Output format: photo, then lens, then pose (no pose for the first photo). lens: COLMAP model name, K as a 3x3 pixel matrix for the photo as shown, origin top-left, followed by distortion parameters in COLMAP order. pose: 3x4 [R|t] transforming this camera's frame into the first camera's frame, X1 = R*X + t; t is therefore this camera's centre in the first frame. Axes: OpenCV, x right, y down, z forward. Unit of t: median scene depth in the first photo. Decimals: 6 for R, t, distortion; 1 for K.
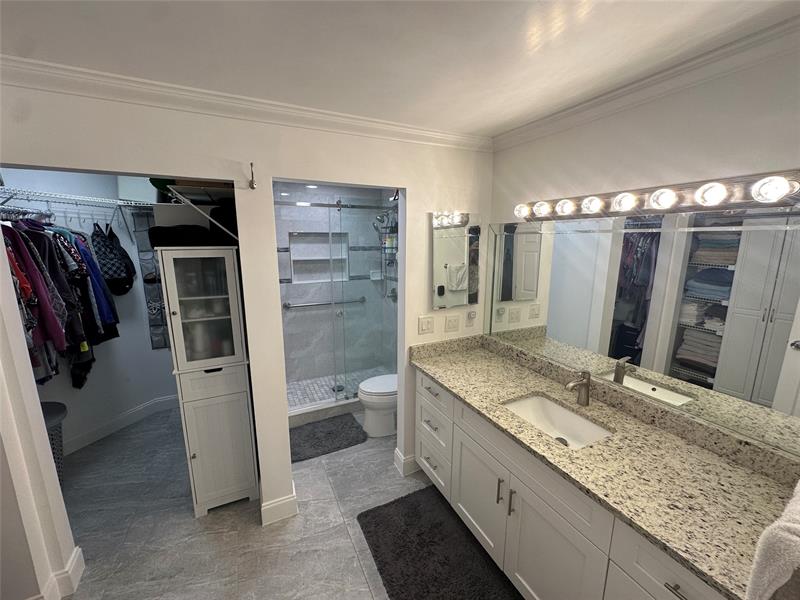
lens RADIAL K [[320.7, 0, 399.4], [0, 320.7, 299.1], [0, 0, 1]] dist [-0.003949, 0.000740]
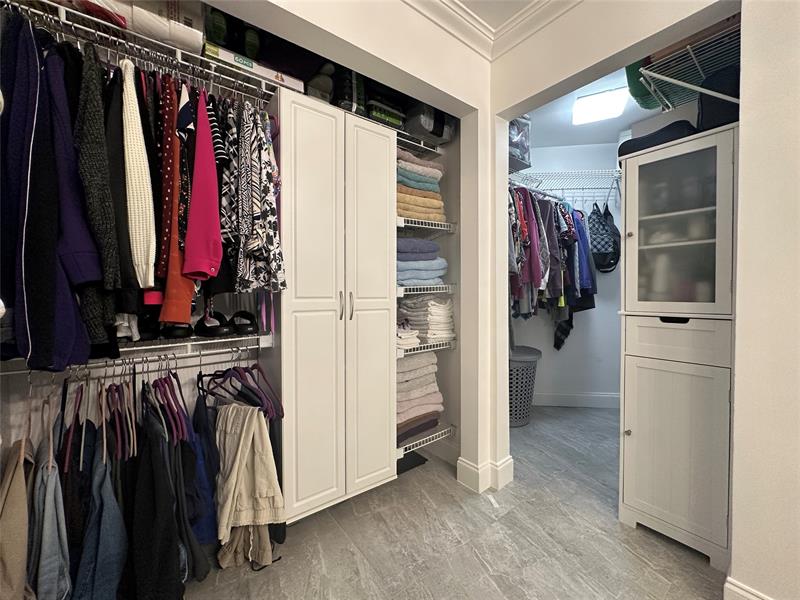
lens RADIAL K [[320.2, 0, 400.0], [0, 320.2, 300.0], [0, 0, 1]] dist [-0.002549, -0.000185]
pose [[0.198559, 0.021273, -0.979858, -0.018401], [-0.174451, 0.984567, -0.013975, 0.217360], [0.964438, 0.173712, 0.199206, 0.212486]]
